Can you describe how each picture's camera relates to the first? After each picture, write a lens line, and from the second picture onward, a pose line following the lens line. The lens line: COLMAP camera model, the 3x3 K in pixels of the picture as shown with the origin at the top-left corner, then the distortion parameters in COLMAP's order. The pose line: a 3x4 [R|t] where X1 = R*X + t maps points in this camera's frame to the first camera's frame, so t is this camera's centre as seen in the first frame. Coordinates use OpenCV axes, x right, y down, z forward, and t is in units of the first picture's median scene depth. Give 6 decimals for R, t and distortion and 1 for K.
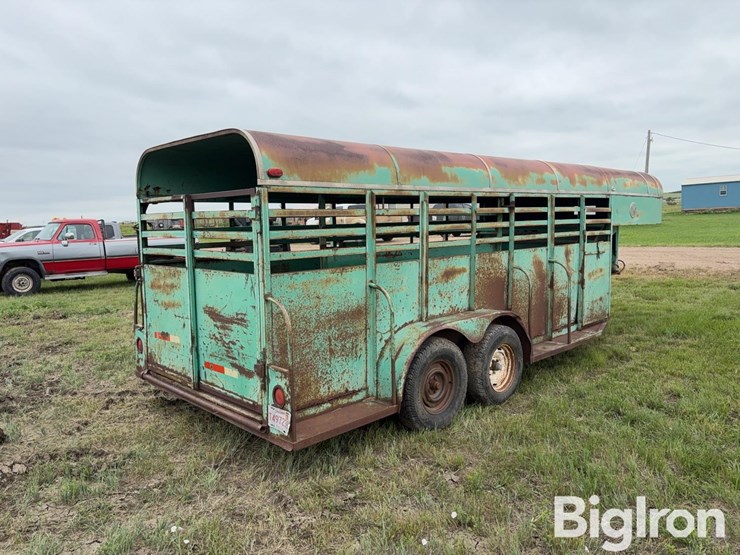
lens RADIAL K [[561.2, 0, 365.3], [0, 561.2, 282.7], [0, 0, 1]] dist [0.062109, -0.073377]
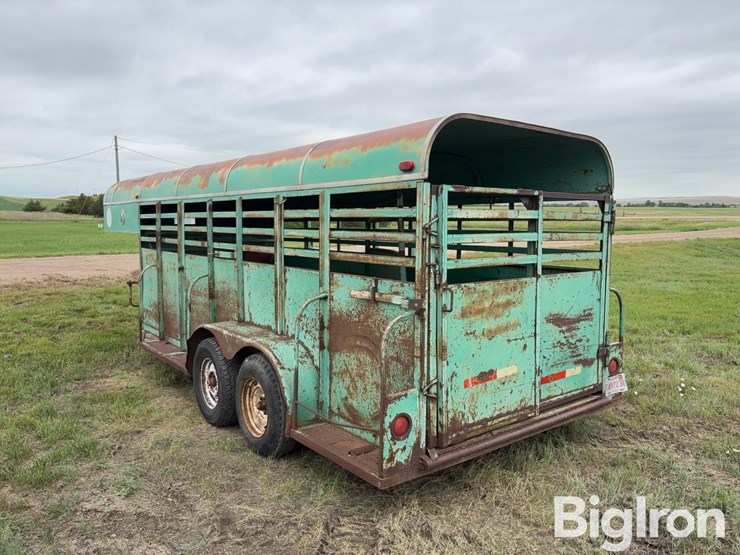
lens RADIAL K [[561.2, 0, 365.3], [0, 561.2, 282.7], [0, 0, 1]] dist [0.062109, -0.073377]
pose [[0.077359, -0.079669, 0.993815, -0.884273], [0.098063, 0.992577, 0.071937, -0.076922], [-0.992169, 0.091891, 0.084597, 0.884409]]
